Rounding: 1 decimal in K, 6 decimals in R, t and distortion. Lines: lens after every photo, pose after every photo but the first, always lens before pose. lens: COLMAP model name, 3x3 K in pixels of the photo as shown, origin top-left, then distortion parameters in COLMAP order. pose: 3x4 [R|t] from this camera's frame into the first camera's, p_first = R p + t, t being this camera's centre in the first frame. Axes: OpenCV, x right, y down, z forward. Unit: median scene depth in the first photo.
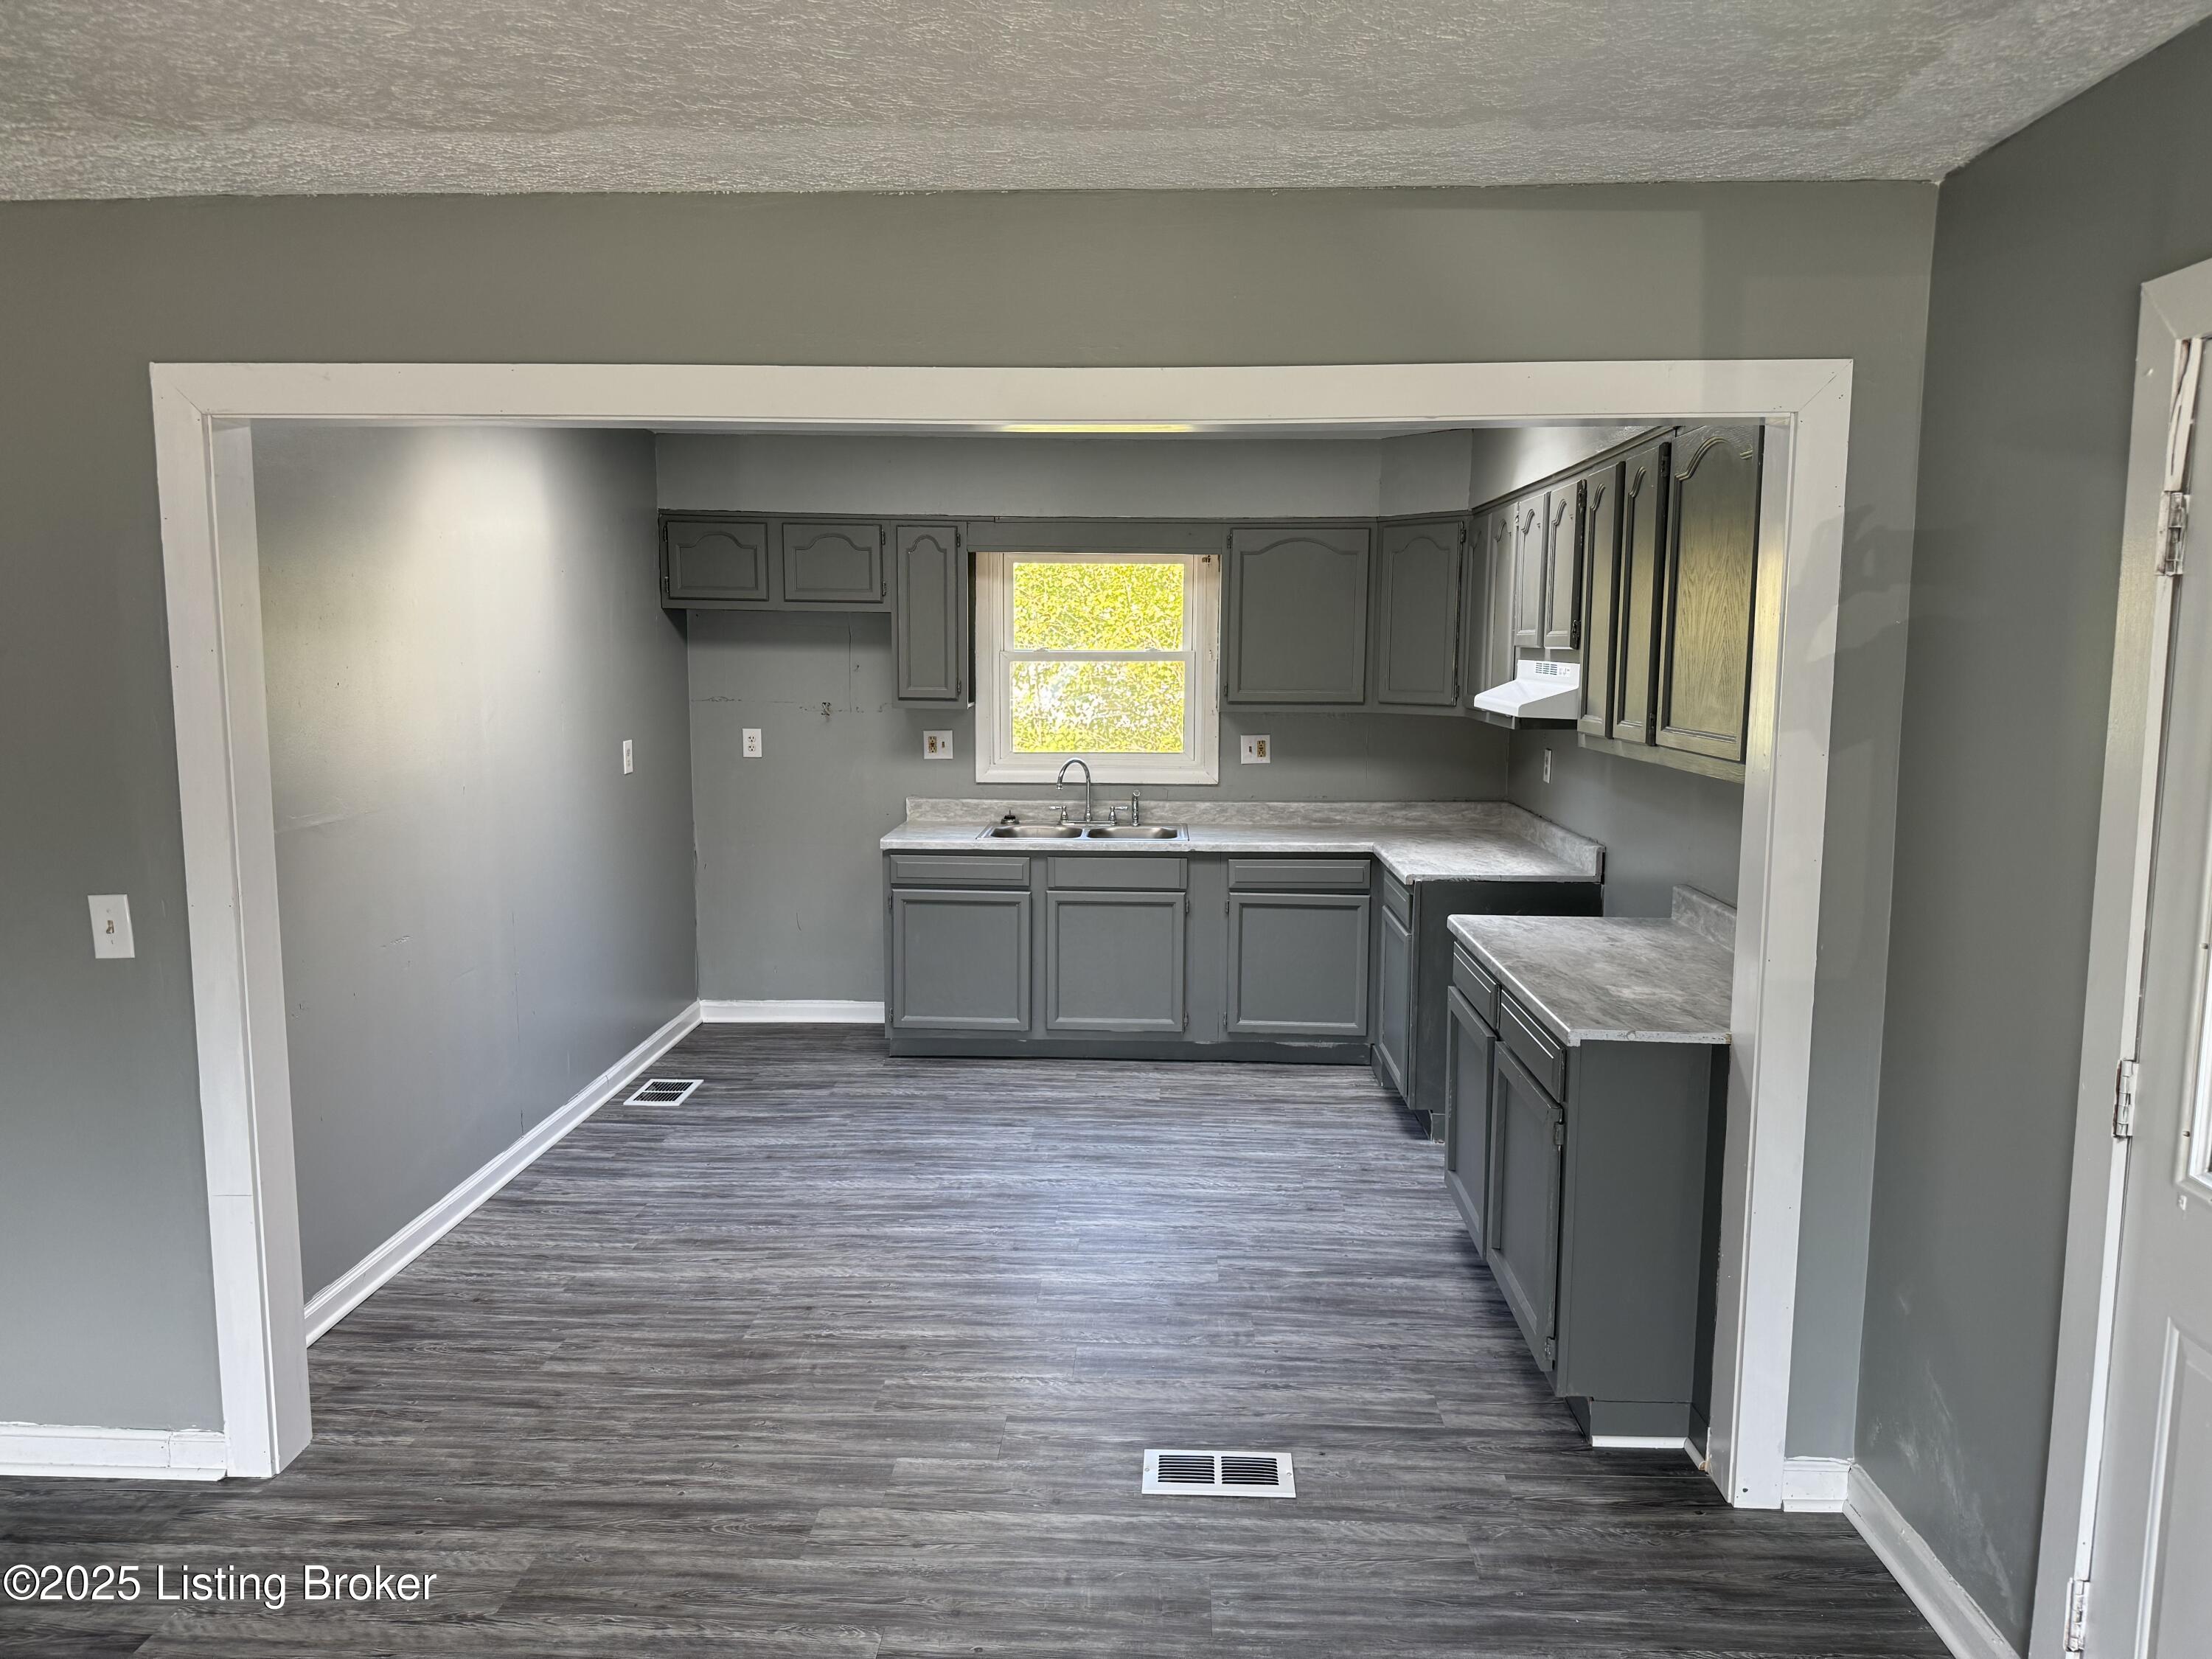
lens RADIAL K [[1550.8, 0, 1096.3], [0, 1550.8, 840.3], [0, 0, 1]] dist [0.030912, -0.013740]
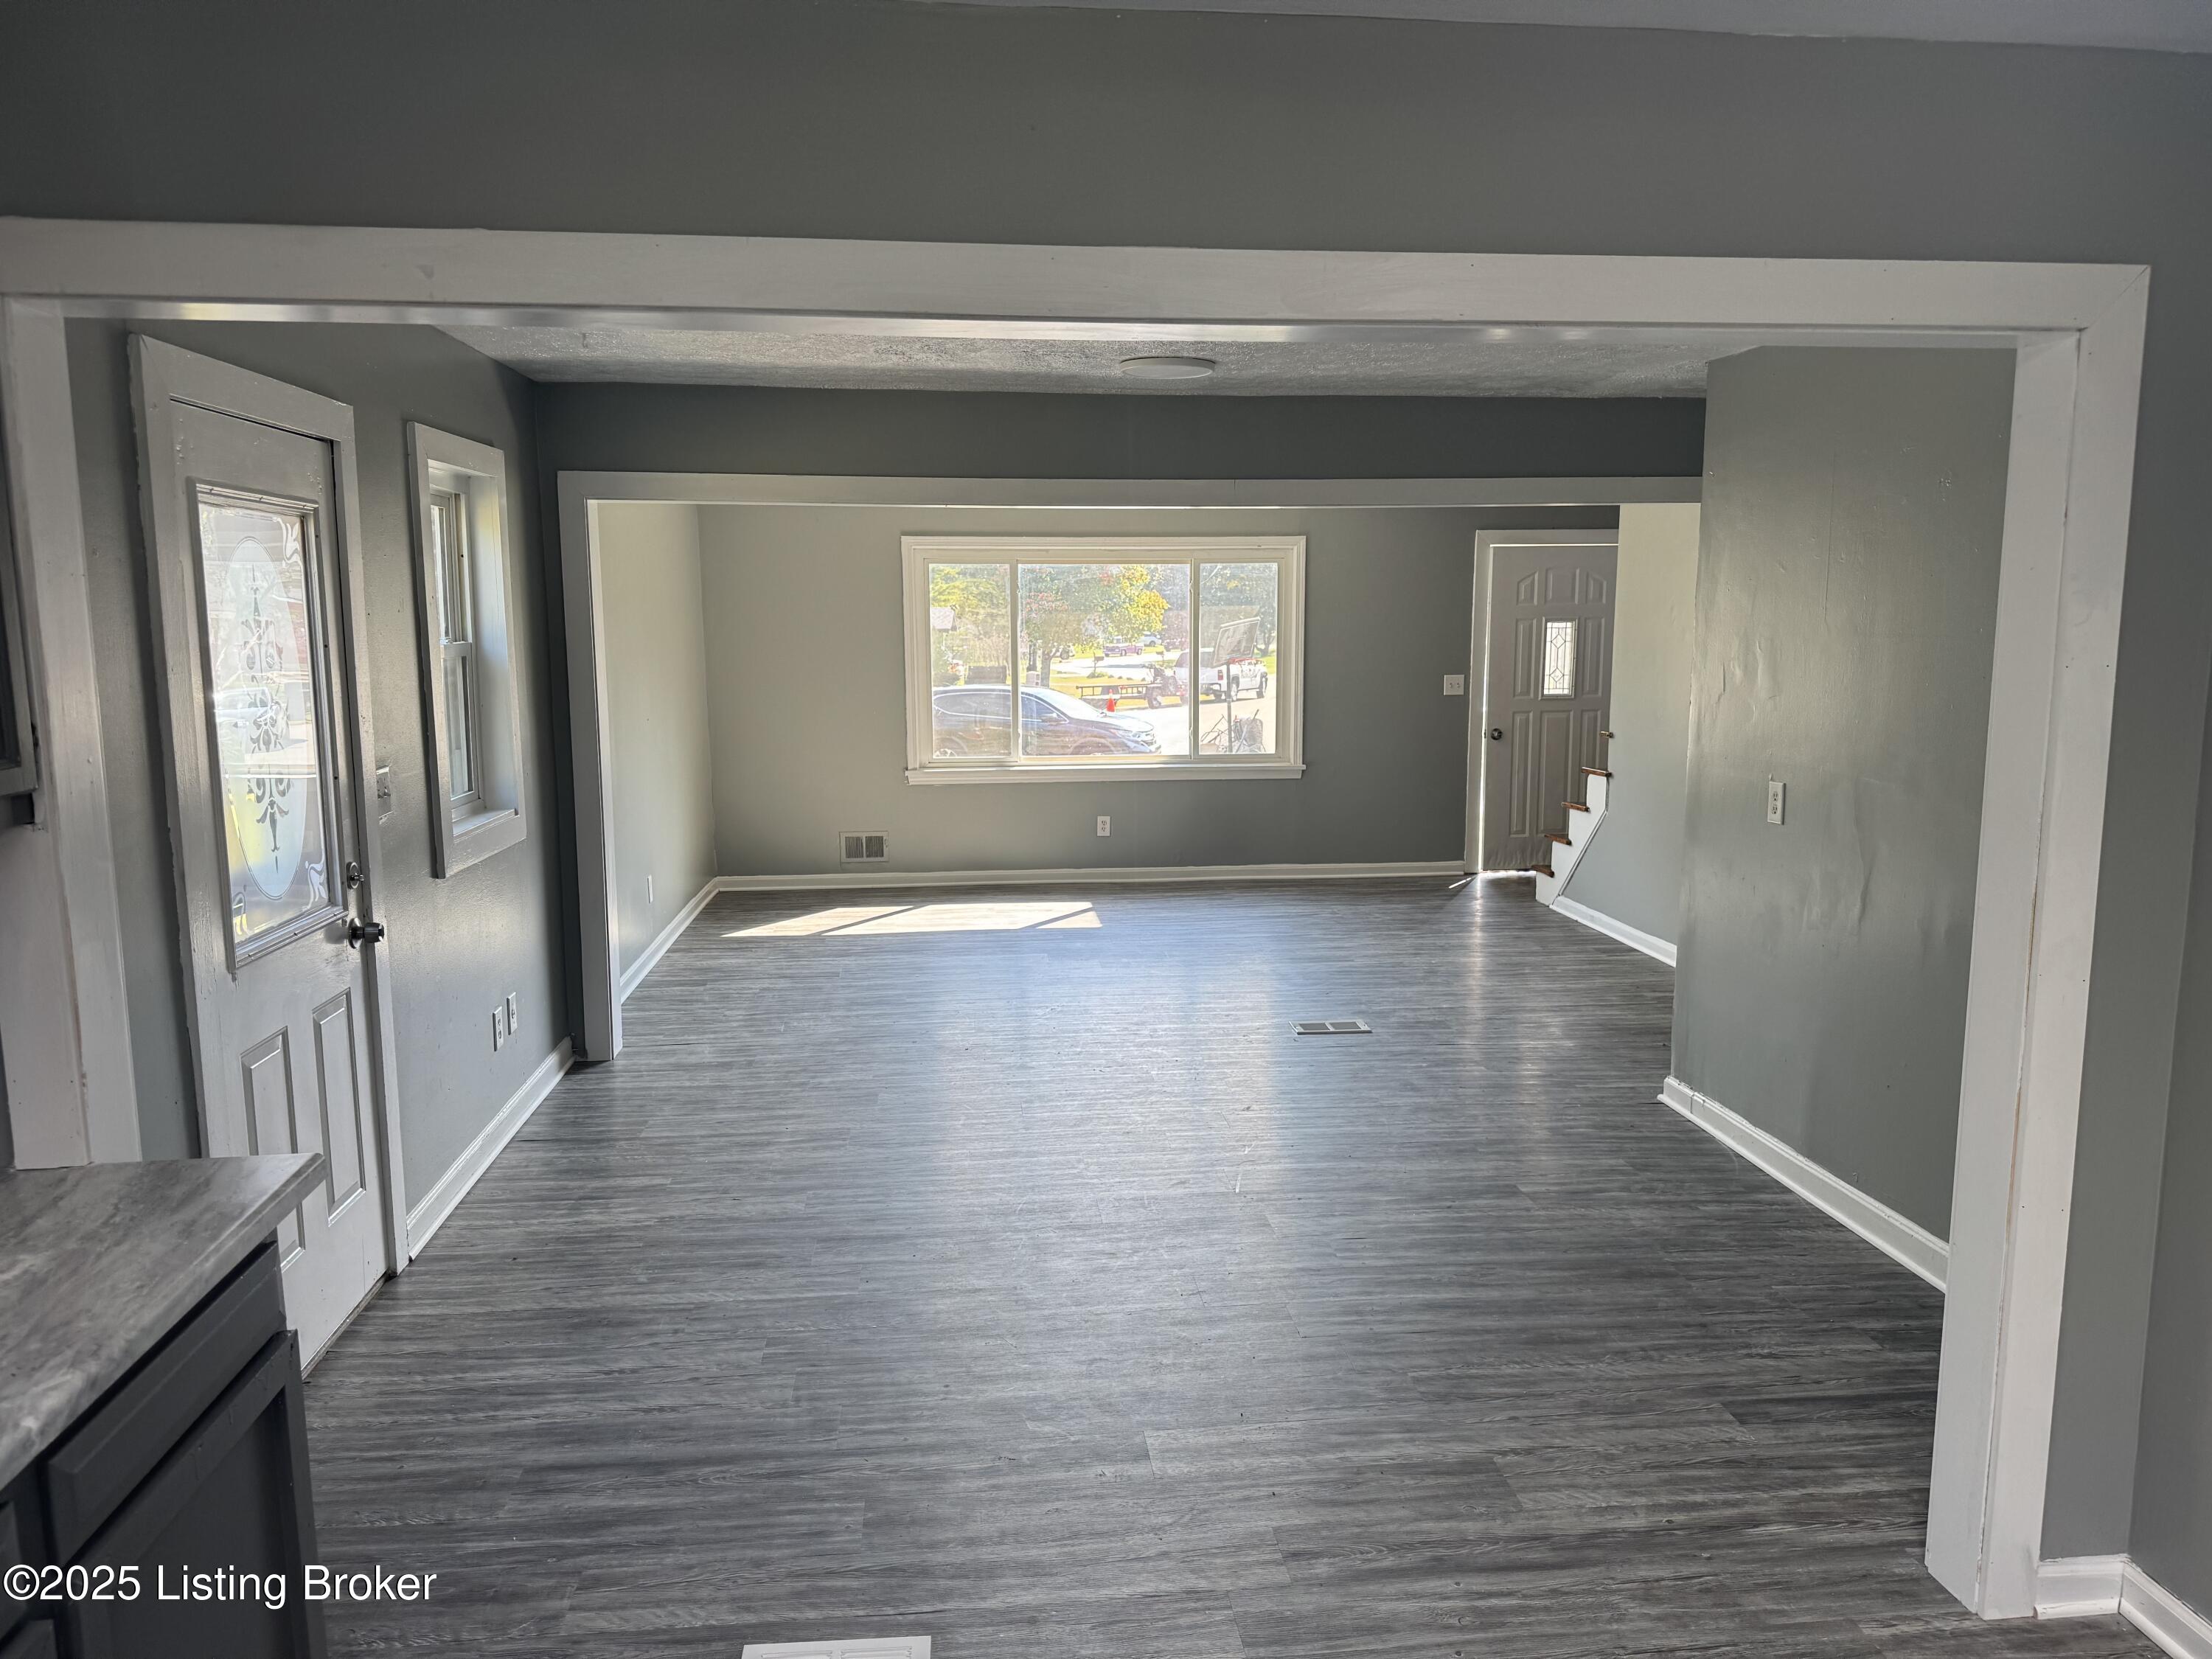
lens RADIAL K [[1550.8, 0, 1099.4], [0, 1550.8, 833.6], [0, 0, 1]] dist [0.030912, -0.013740]
pose [[-0.988951, 0.022327, -0.146550, 0.038597], [-0.017427, 0.964227, 0.264503, -0.158345], [0.147214, 0.264135, -0.953185, 1.233857]]
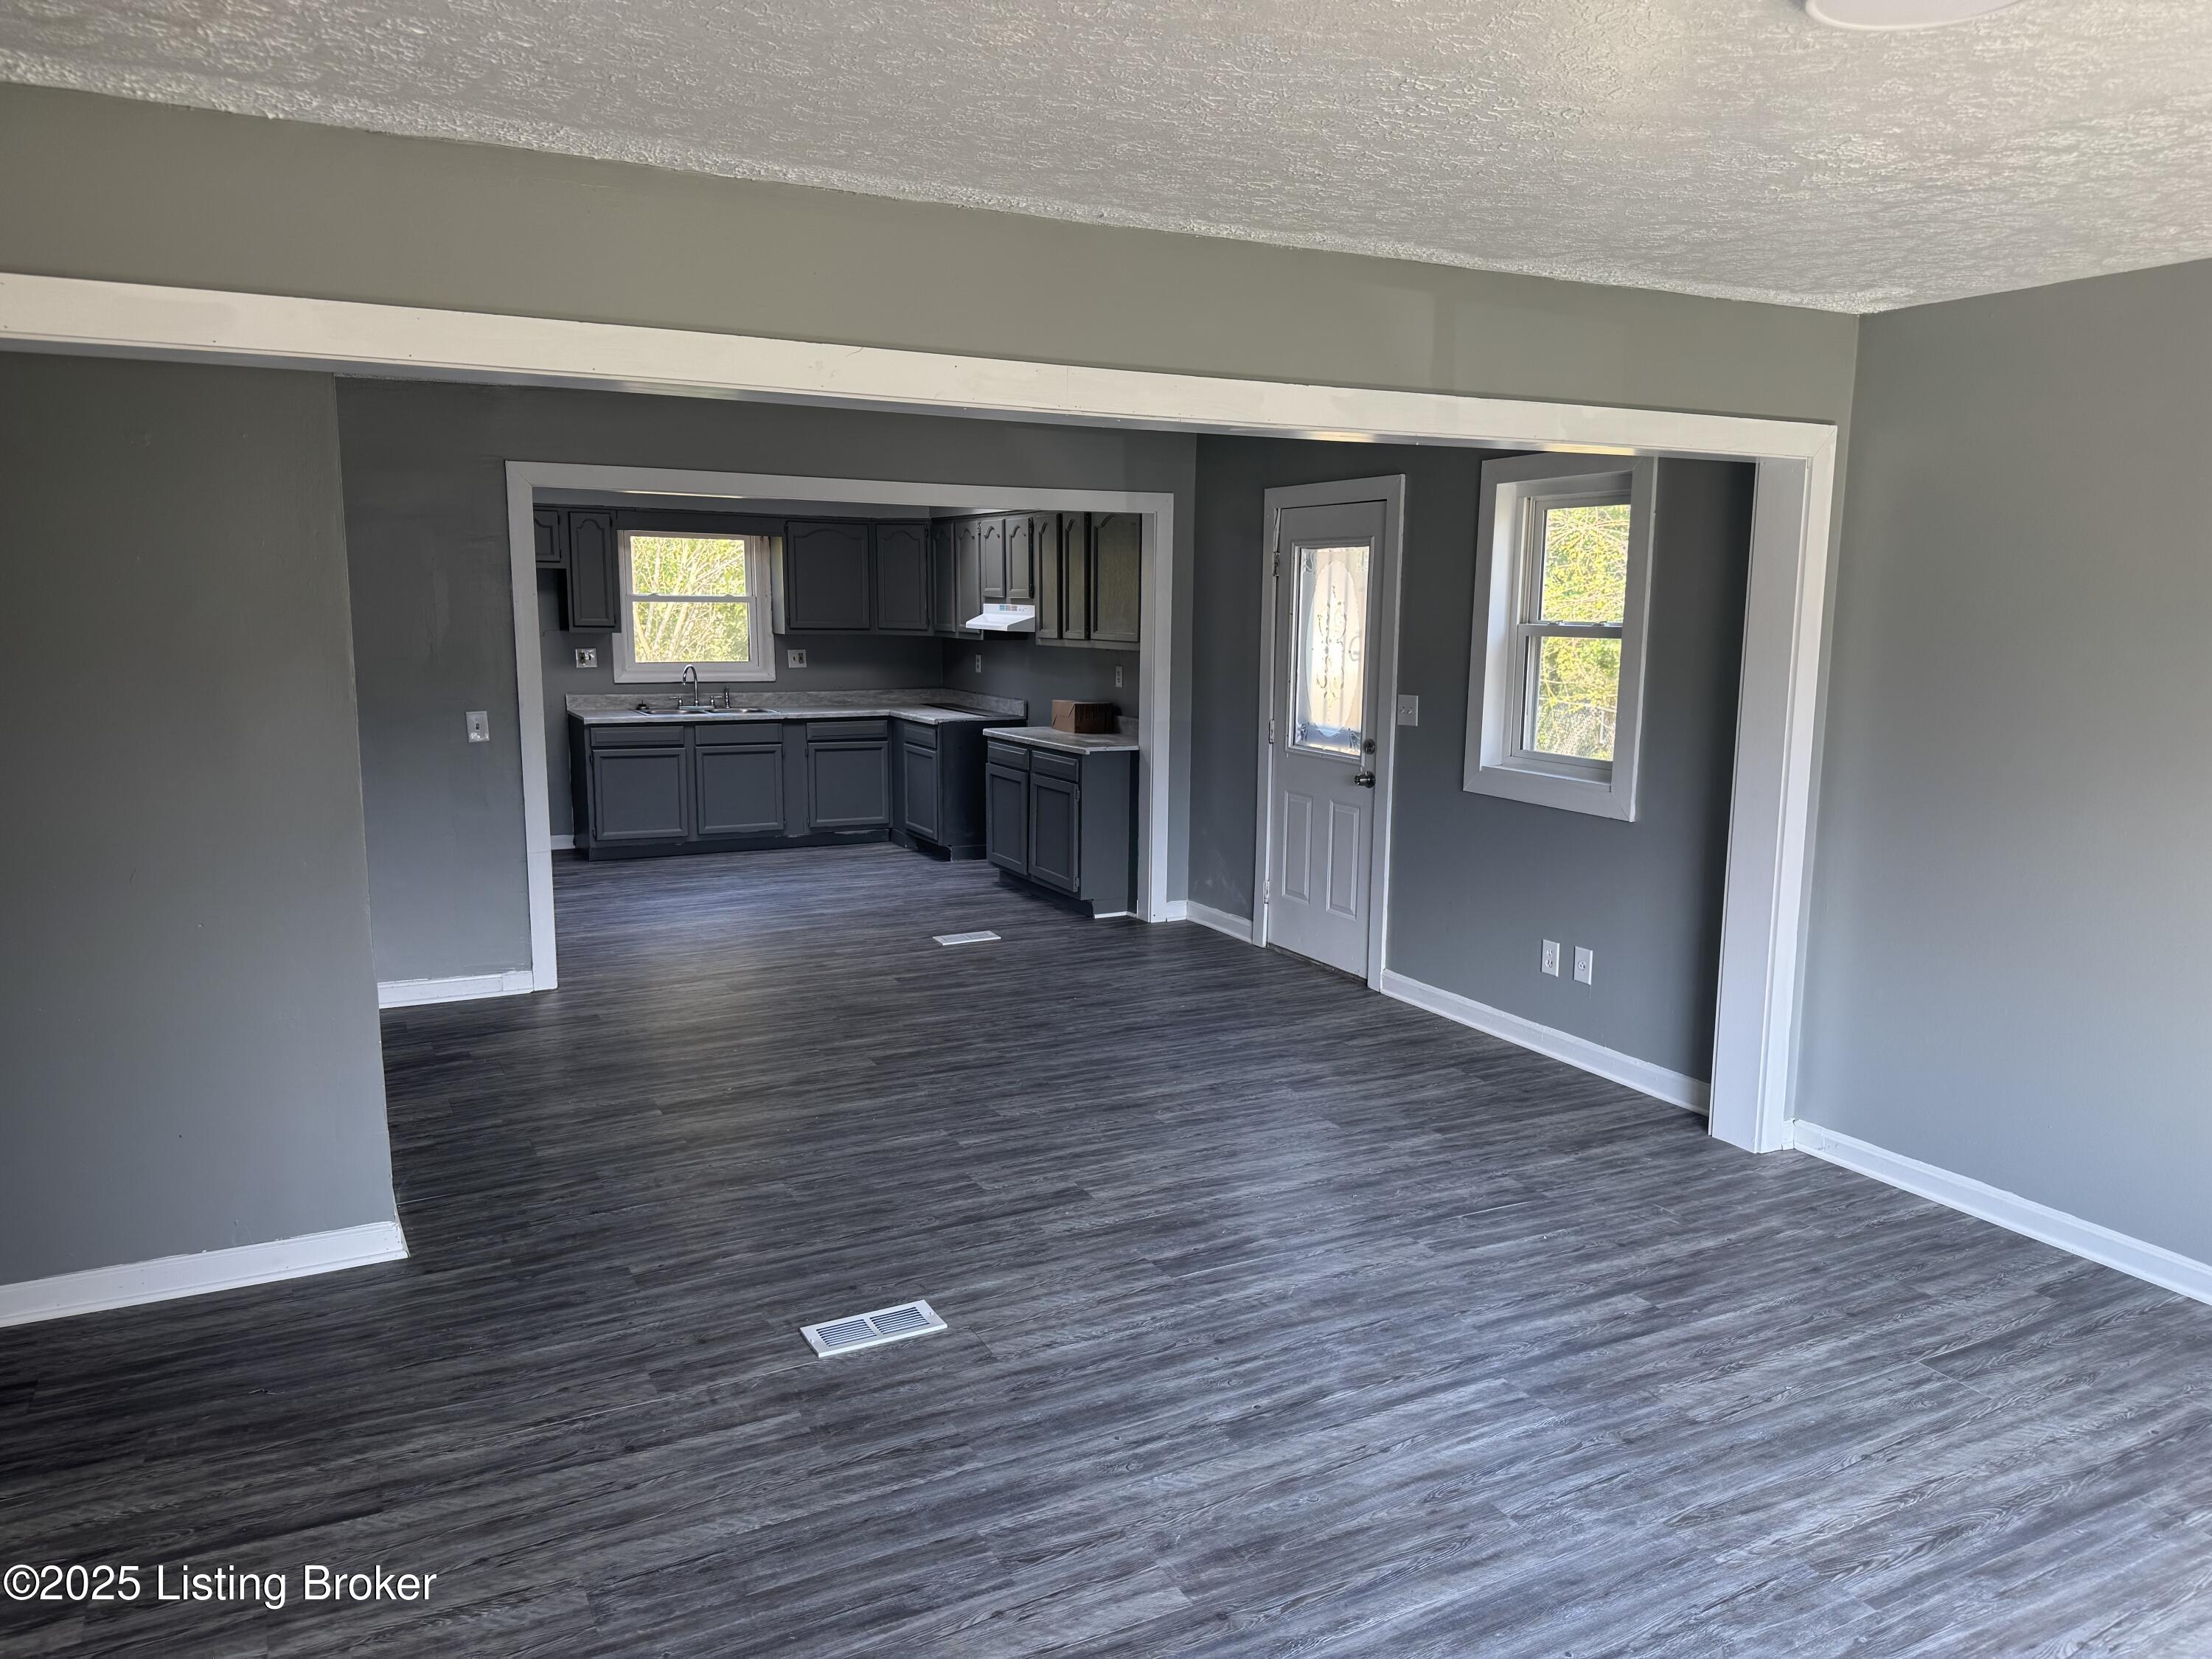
lens RADIAL K [[1550.8, 0, 1120.3], [0, 1550.8, 846.3], [0, 0, 1]] dist [0.030912, -0.013740]
pose [[0.861719, -0.074090, 0.501947, -0.681367], [0.055751, 0.997117, 0.051469, 0.112317], [-0.504313, -0.016368, 0.863366, -0.890866]]
